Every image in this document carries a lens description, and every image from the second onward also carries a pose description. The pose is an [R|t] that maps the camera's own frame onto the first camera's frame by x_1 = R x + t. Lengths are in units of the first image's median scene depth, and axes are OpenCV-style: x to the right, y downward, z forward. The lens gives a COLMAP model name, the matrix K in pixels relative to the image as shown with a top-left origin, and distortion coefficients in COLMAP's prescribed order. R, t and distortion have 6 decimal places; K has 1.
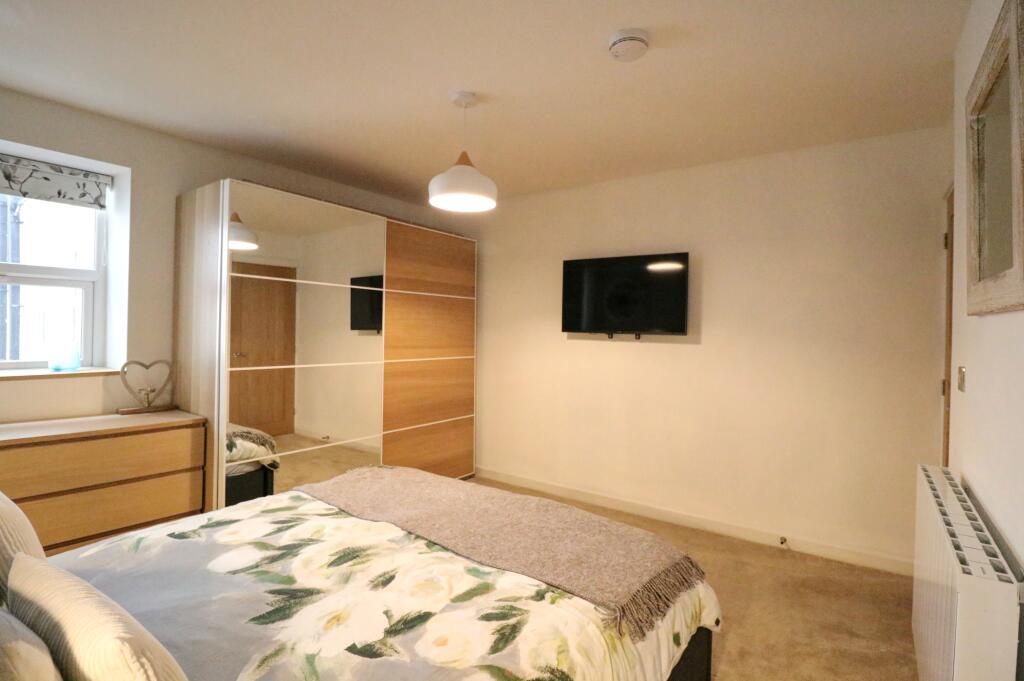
lens RADIAL K [[493.5, 0, 517.3], [0, 493.5, 330.3], [0, 0, 1]] dist [-0.002990, -0.013832]
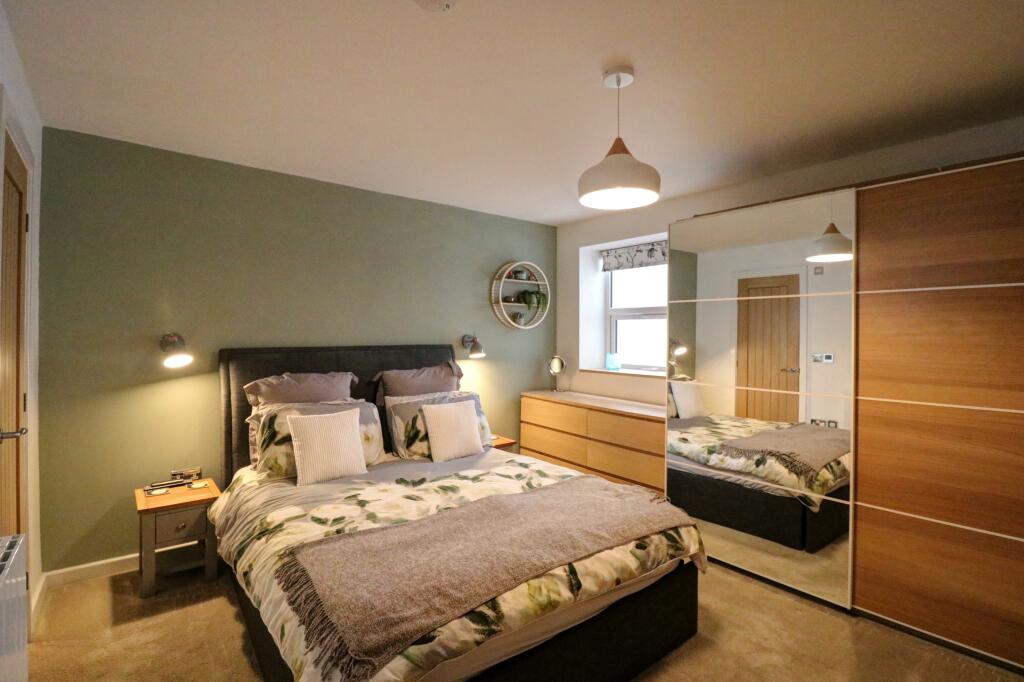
lens RADIAL K [[493.5, 0, 517.3], [0, 493.5, 330.8], [0, 0, 1]] dist [-0.002990, -0.013832]
pose [[-0.264900, -0.025429, -0.963941, 1.085317], [-0.014172, 0.999647, -0.022476, -0.014613], [0.964172, 0.007707, -0.265167, 1.555557]]
